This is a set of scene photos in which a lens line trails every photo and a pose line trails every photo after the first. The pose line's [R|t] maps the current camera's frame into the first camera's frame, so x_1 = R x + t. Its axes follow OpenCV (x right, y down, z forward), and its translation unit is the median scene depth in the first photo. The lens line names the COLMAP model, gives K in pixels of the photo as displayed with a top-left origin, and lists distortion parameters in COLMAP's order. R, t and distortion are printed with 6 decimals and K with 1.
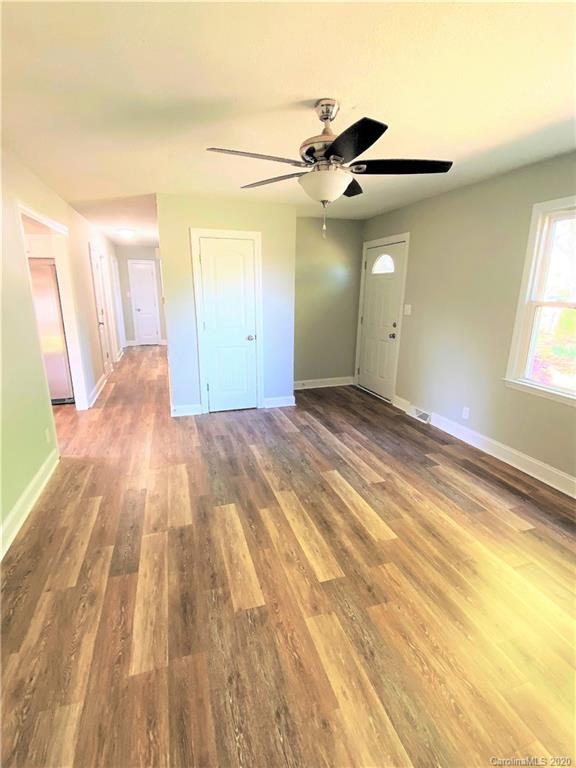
lens RADIAL K [[371.7, 0, 284.6], [0, 371.7, 382.1], [0, 0, 1]] dist [0.057934, -0.048024]
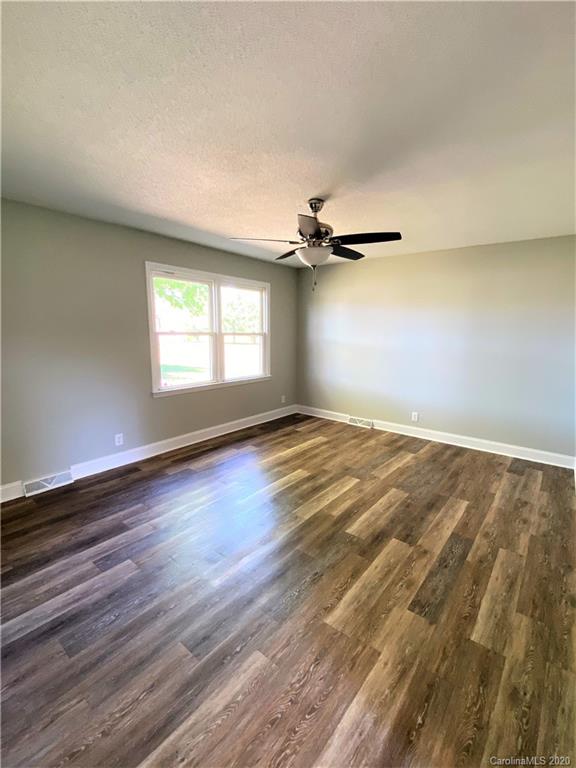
lens RADIAL K [[339.3, 0, 288.0], [0, 339.3, 384.0], [0, 0, 1]] dist [-0.000266, -0.000702]
pose [[-0.555640, -0.146887, 0.818345, -0.714461], [0.194960, 0.933809, 0.299987, -0.343264], [-0.808242, 0.326229, -0.490225, 1.386917]]
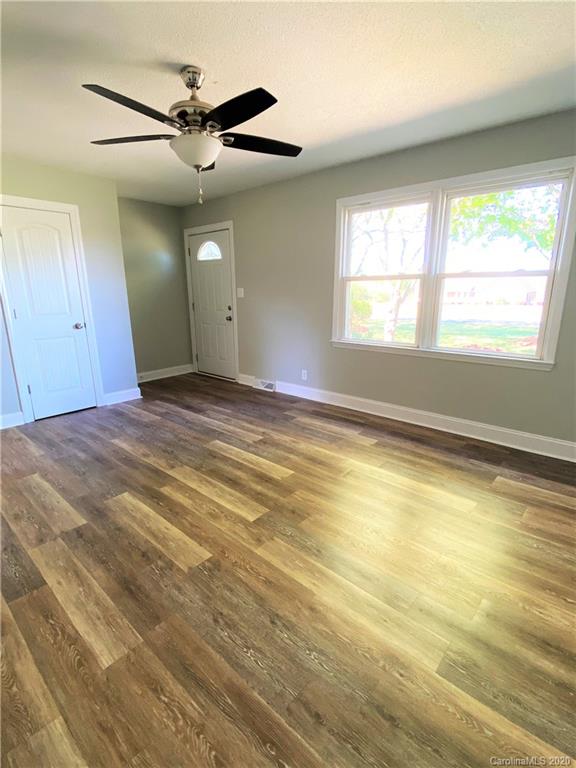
lens RADIAL K [[371.7, 0, 284.6], [0, 371.7, 382.1], [0, 0, 1]] dist [0.057934, -0.048024]
pose [[0.860200, -0.135507, 0.491623, -0.210362], [0.140095, 0.989751, 0.027680, 0.084470], [-0.490335, 0.045064, 0.870368, 0.002898]]
